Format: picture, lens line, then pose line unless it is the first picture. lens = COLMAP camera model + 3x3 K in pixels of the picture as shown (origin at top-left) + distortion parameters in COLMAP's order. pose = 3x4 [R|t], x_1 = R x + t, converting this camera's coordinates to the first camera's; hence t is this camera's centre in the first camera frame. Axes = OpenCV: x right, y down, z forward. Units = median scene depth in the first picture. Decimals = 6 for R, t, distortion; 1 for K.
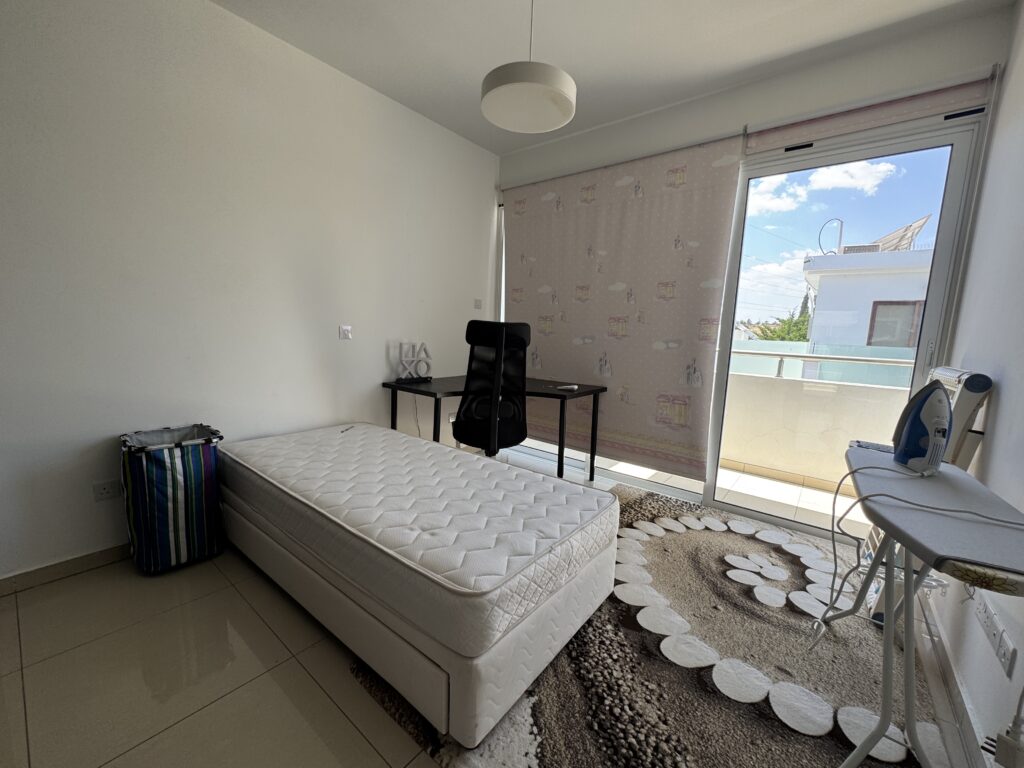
lens RADIAL K [[409.8, 0, 517.0], [0, 409.8, 383.1], [0, 0, 1]] dist [-0.009042, 0.001241]
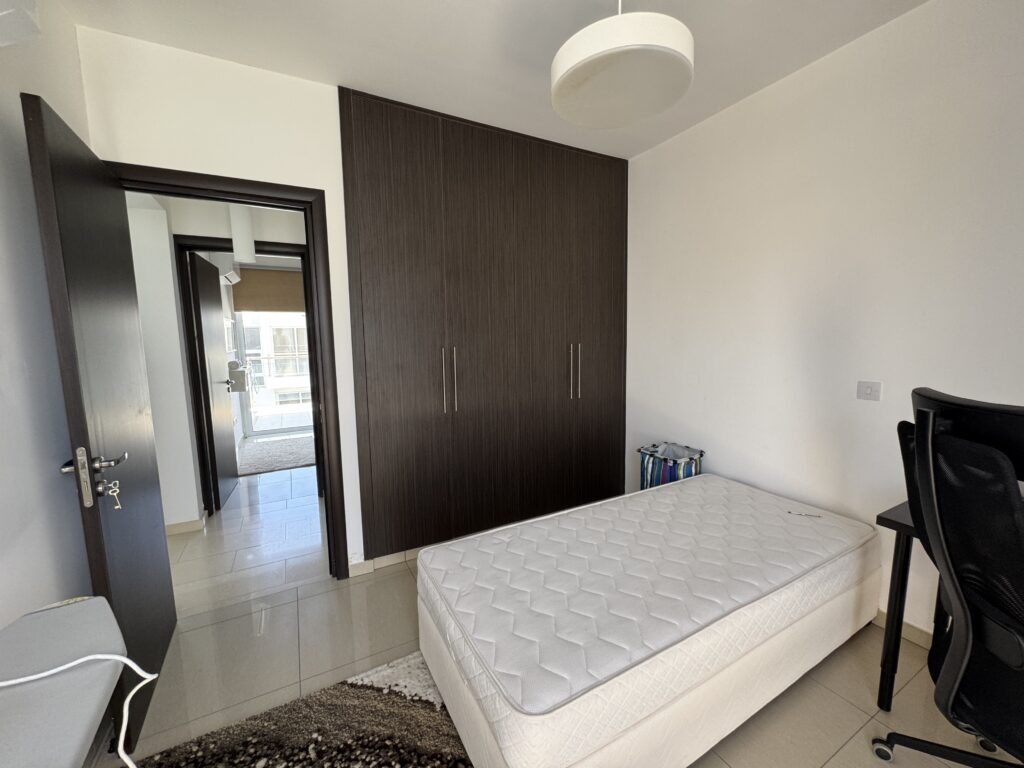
lens RADIAL K [[409.8, 0, 514.0], [0, 409.8, 382.1], [0, 0, 1]] dist [-0.009042, 0.001241]
pose [[-0.390980, 0.075544, -0.917294, 0.973079], [-0.125834, 0.982881, 0.134580, -0.339552], [0.911757, 0.168045, -0.374781, 1.491936]]
